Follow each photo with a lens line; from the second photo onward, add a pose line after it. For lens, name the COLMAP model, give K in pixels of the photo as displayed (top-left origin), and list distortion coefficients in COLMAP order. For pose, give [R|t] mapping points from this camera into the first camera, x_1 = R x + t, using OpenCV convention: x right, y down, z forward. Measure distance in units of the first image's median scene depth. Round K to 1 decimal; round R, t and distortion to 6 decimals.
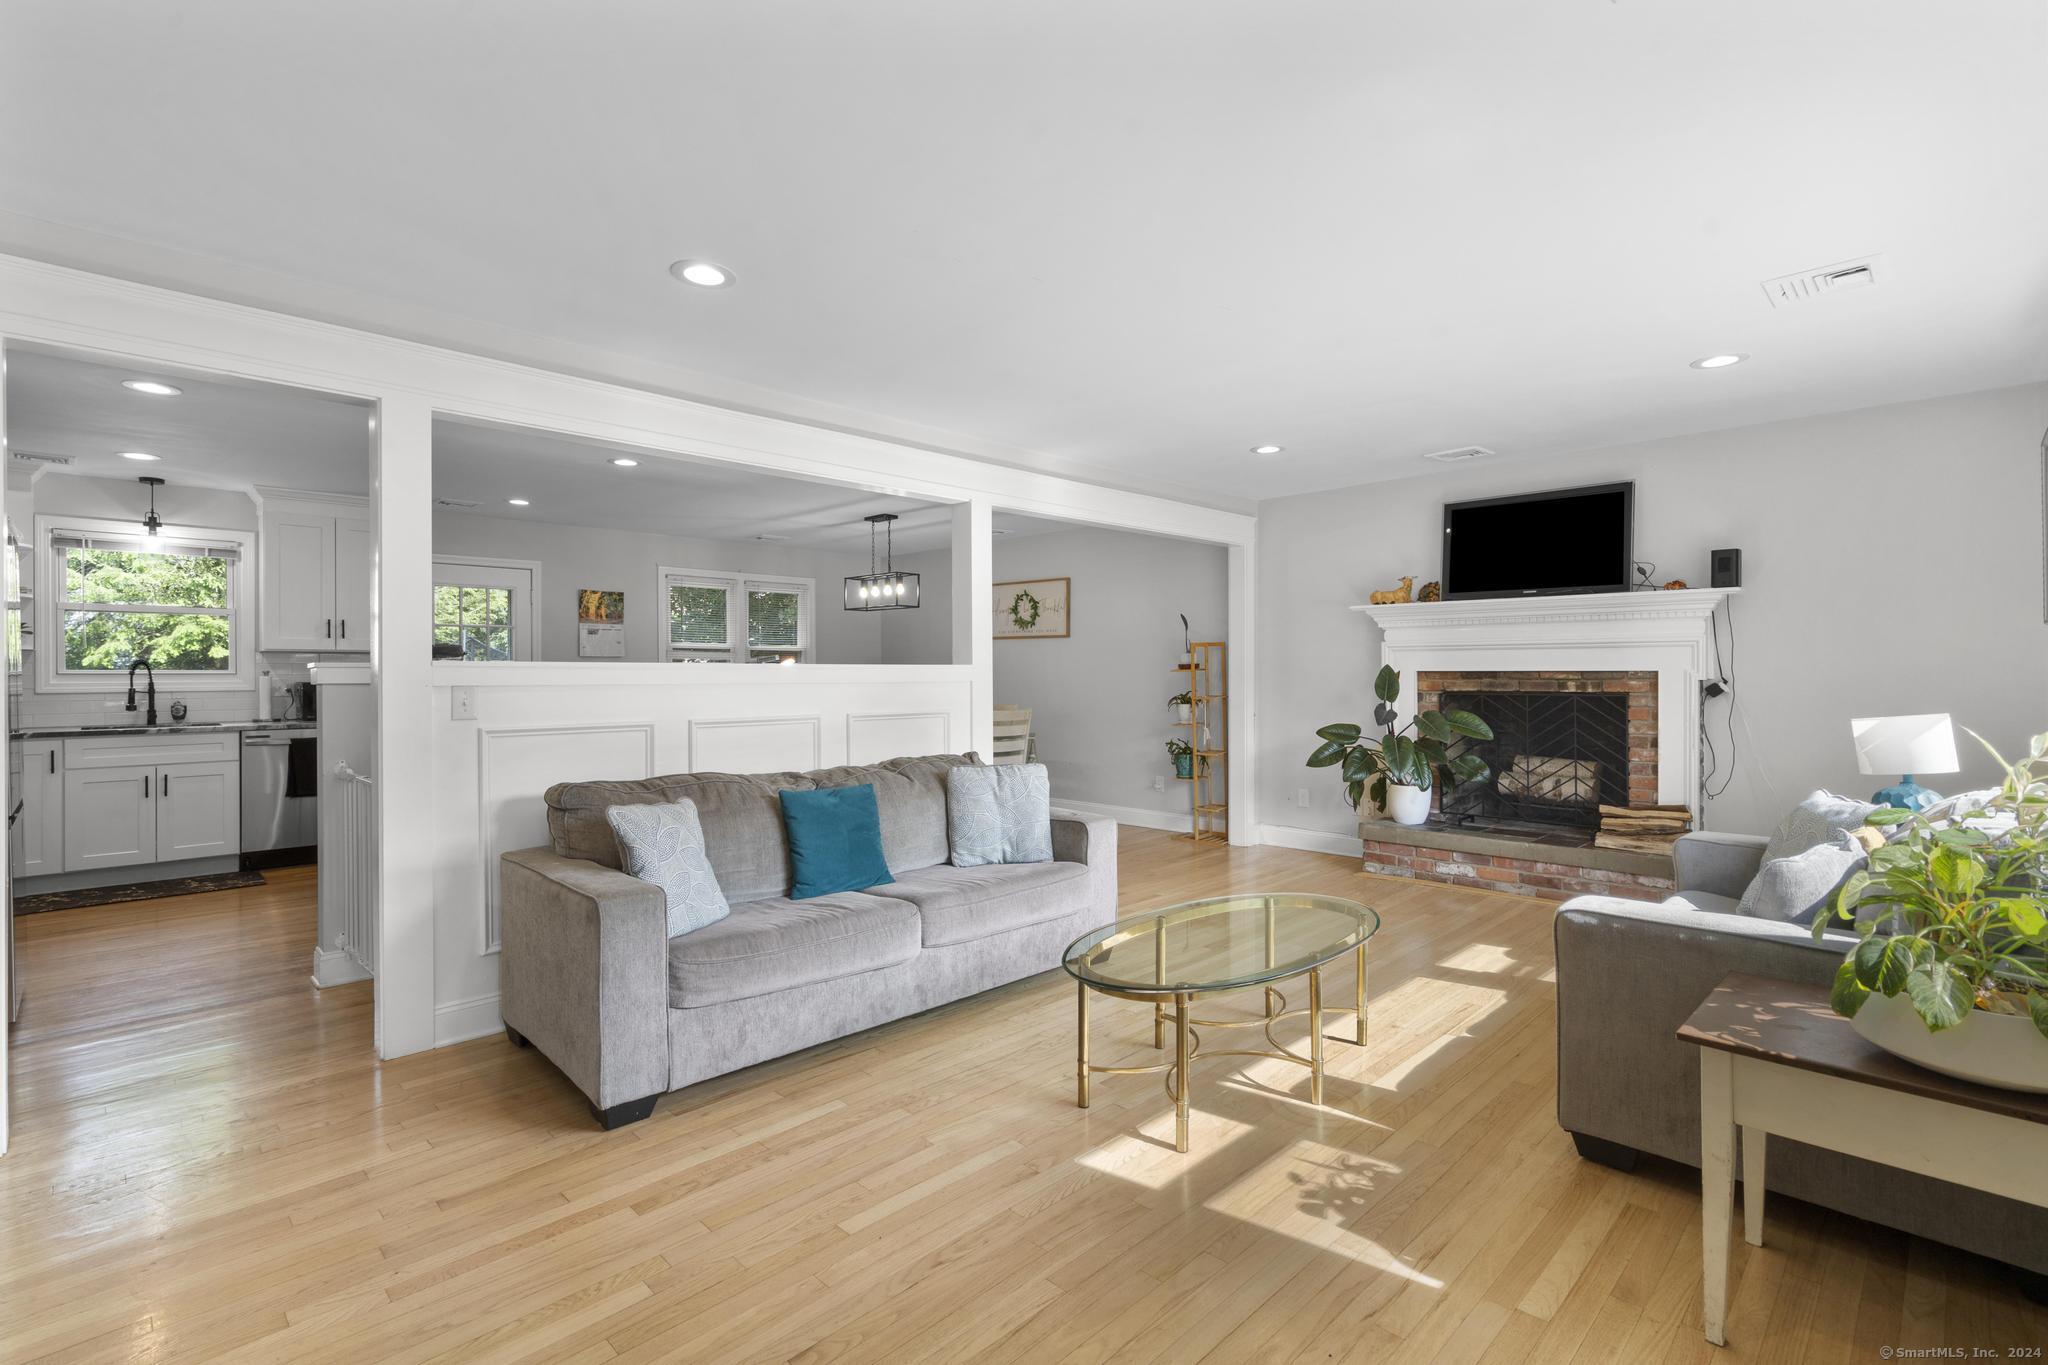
lens RADIAL K [[944.7, 0, 1016.3], [0, 944.7, 675.0], [0, 0, 1]] dist [-0.005528, 0.004745]
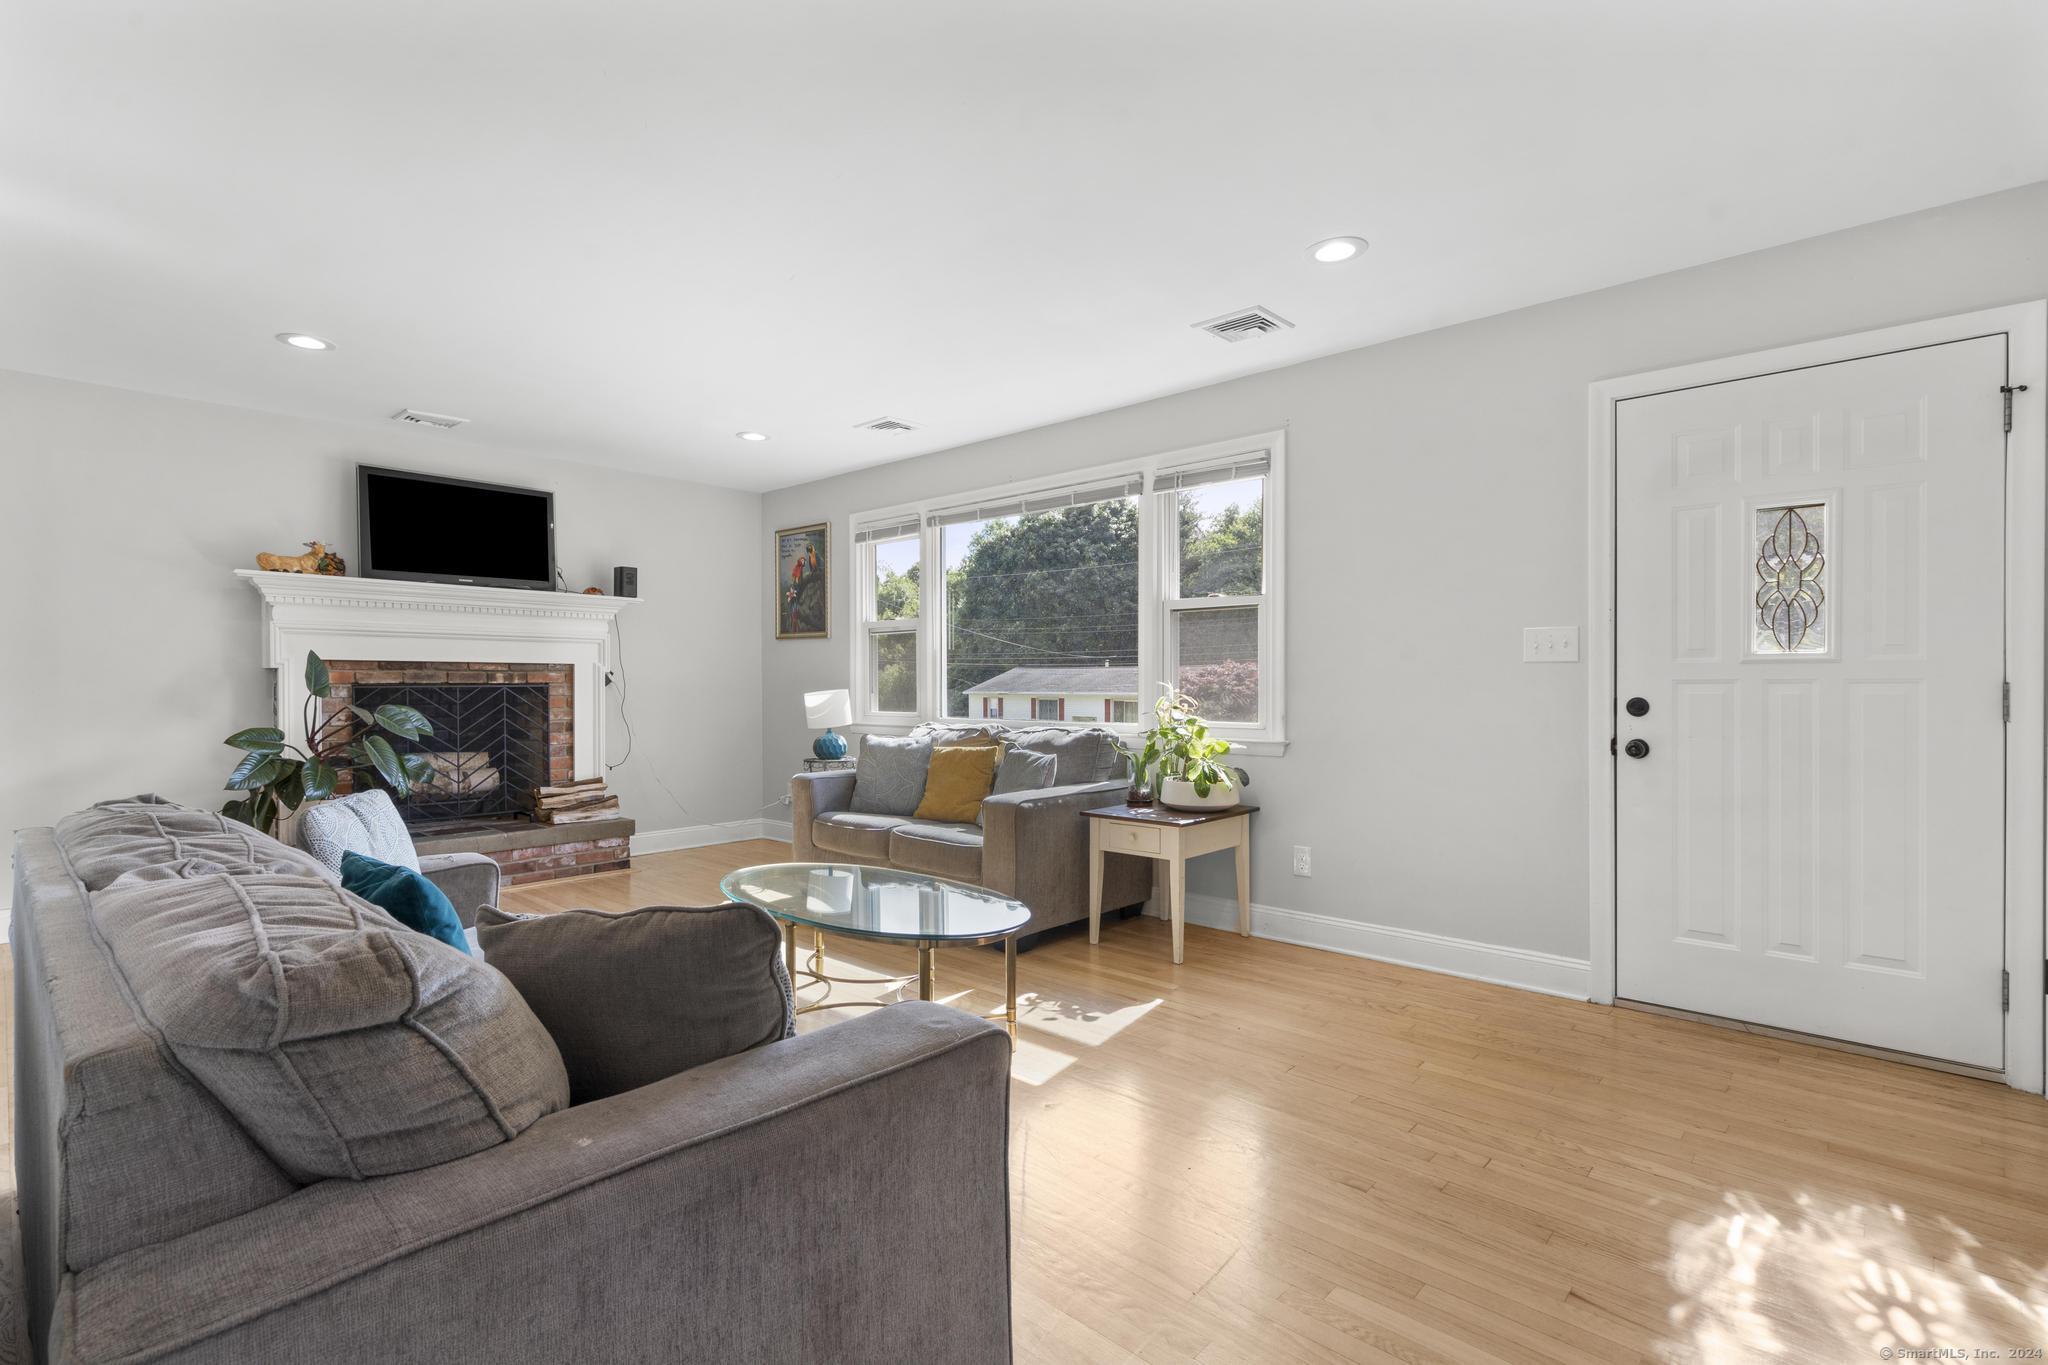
lens RADIAL K [[944.7, 0, 1021.5], [0, 944.7, 695.3], [0, 0, 1]] dist [-0.005528, 0.004745]
pose [[-0.044675, -0.010209, 0.998949, -0.457065], [0.002550, 0.999943, 0.010333, 0.021713], [-0.998998, 0.003009, -0.044647, 0.473475]]
